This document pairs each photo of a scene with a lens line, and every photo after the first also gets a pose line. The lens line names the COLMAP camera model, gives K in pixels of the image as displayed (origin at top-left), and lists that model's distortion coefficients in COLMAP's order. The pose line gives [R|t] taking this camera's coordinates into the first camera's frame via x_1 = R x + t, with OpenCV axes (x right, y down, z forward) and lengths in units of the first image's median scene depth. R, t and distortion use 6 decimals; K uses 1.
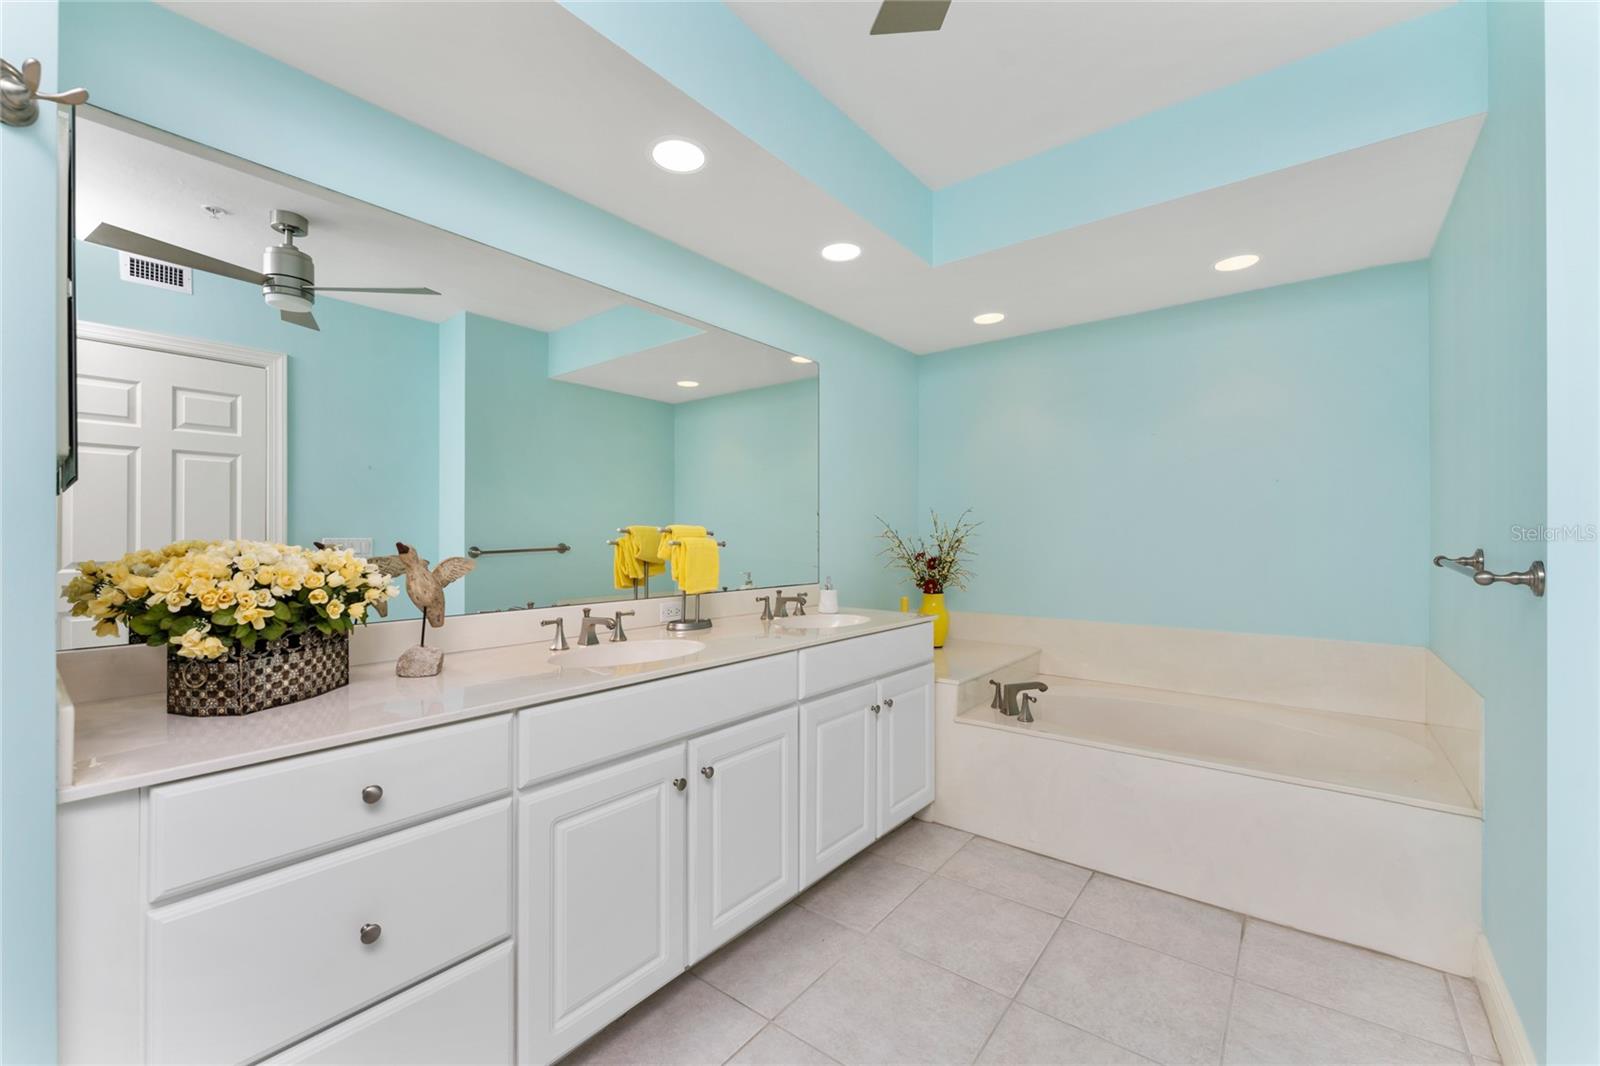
lens RADIAL K [[645.1, 0, 778.4], [0, 645.1, 533.7], [0, 0, 1]] dist [-0.012753, -0.000137]
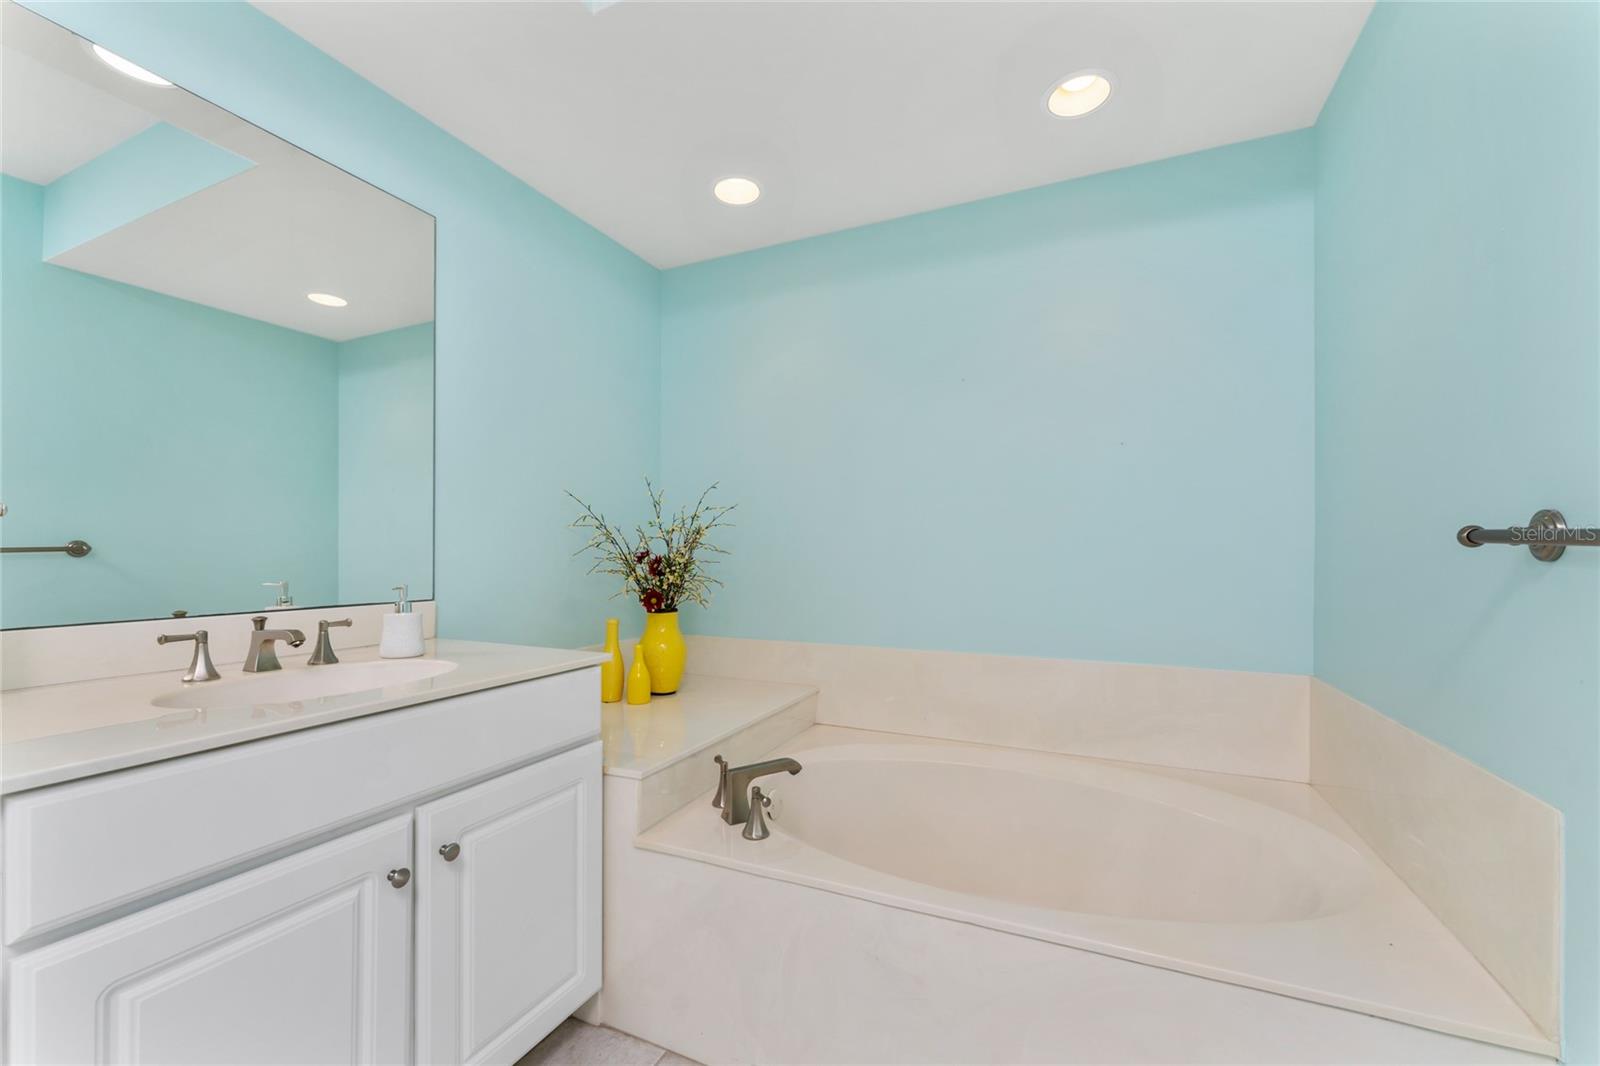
lens RADIAL K [[639.3, 0, 800.2], [0, 639.3, 544.7], [0, 0, 1]] dist [-0.001520, -0.000073]
pose [[0.967417, 0.000382, 0.253187, 0.216141], [0.001485, 0.999973, -0.007184, 0.029130], [-0.253183, 0.007326, 0.967391, 0.339140]]
